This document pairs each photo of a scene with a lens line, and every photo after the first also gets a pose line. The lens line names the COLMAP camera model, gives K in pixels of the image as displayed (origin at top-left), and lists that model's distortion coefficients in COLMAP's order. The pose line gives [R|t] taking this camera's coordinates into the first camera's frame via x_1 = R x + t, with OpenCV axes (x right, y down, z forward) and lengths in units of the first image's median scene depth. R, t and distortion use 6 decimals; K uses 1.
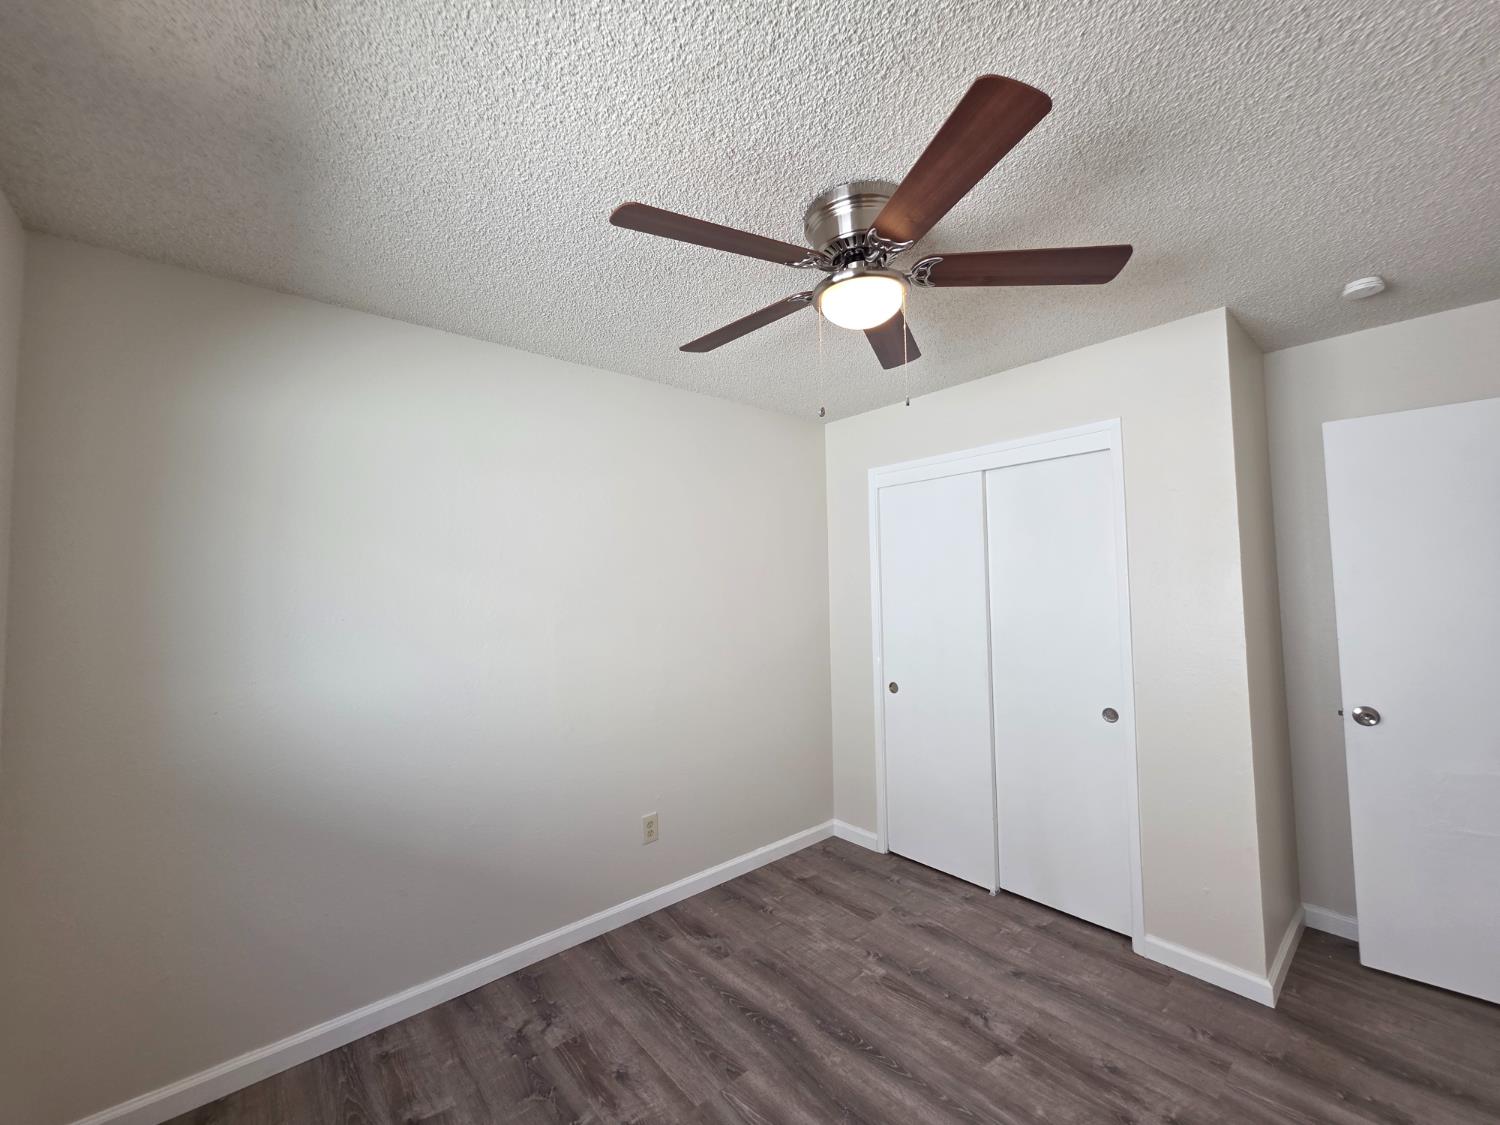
lens RADIAL K [[592.9, 0, 750.4], [0, 592.9, 558.0], [0, 0, 1]] dist [-0.001925, 0.000384]
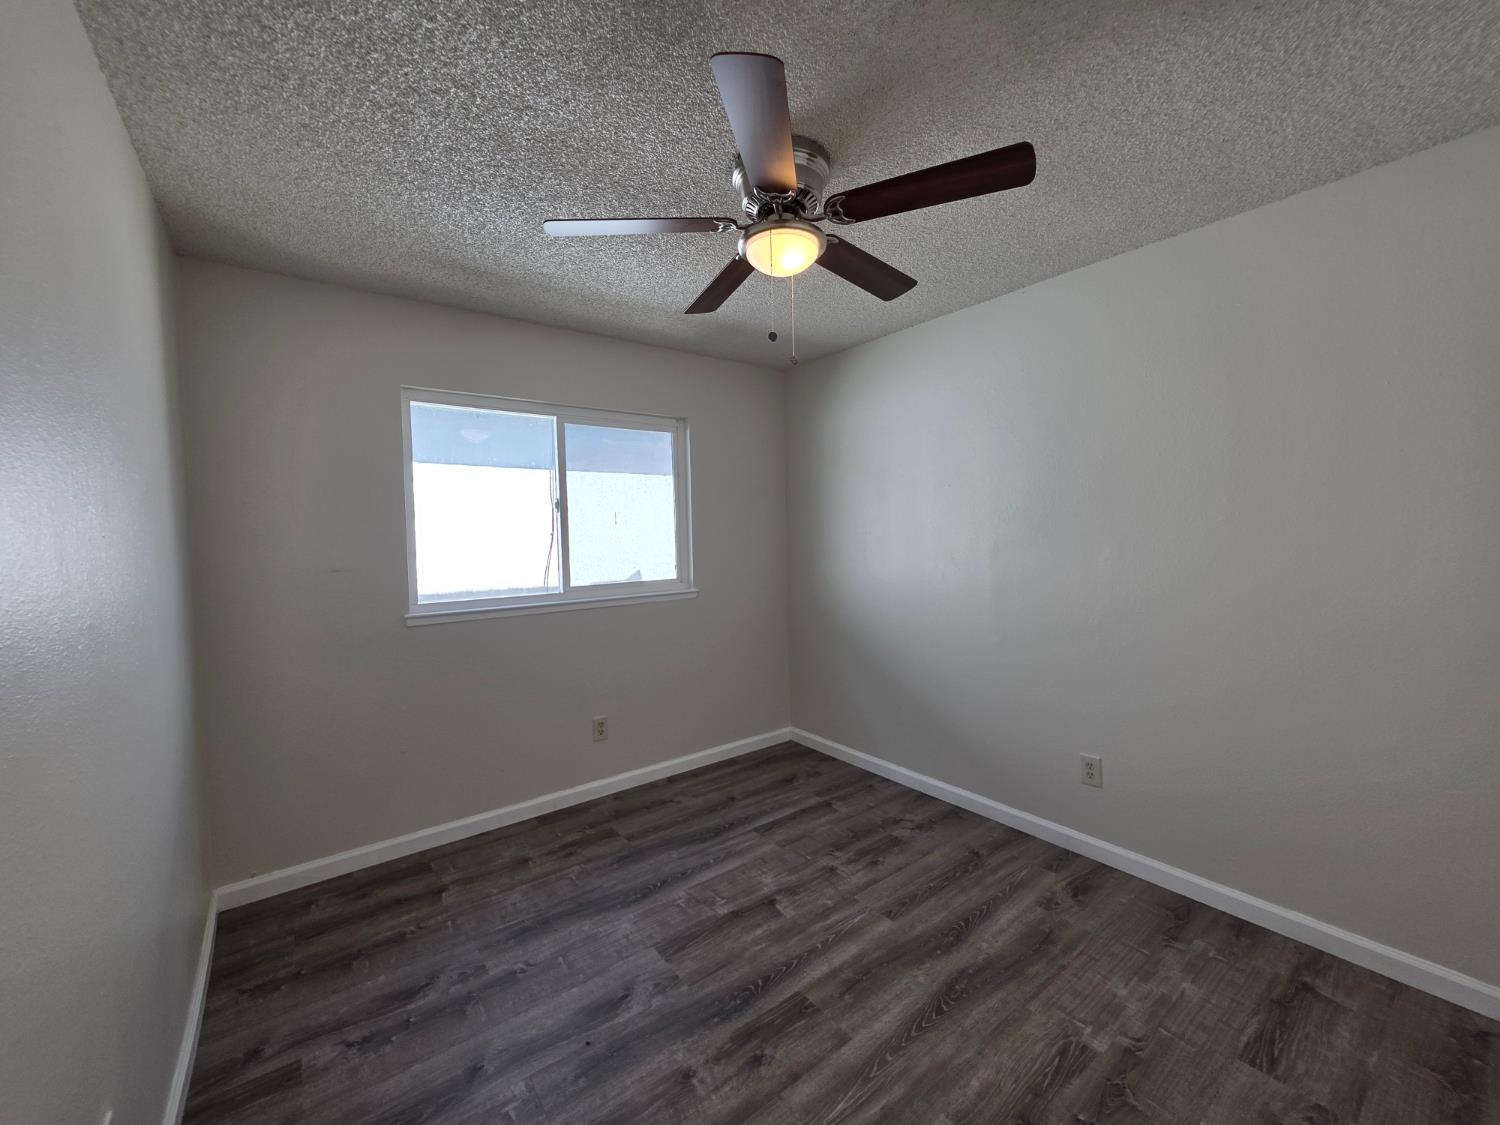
lens RADIAL K [[592.9, 0, 751.9], [0, 592.9, 555.3], [0, 0, 1]] dist [-0.001925, 0.000384]
pose [[-0.044268, 0.057709, -0.997351, 0.985710], [0.068816, 0.996135, 0.054585, 0.051565], [0.996647, -0.066217, -0.048068, 0.715829]]
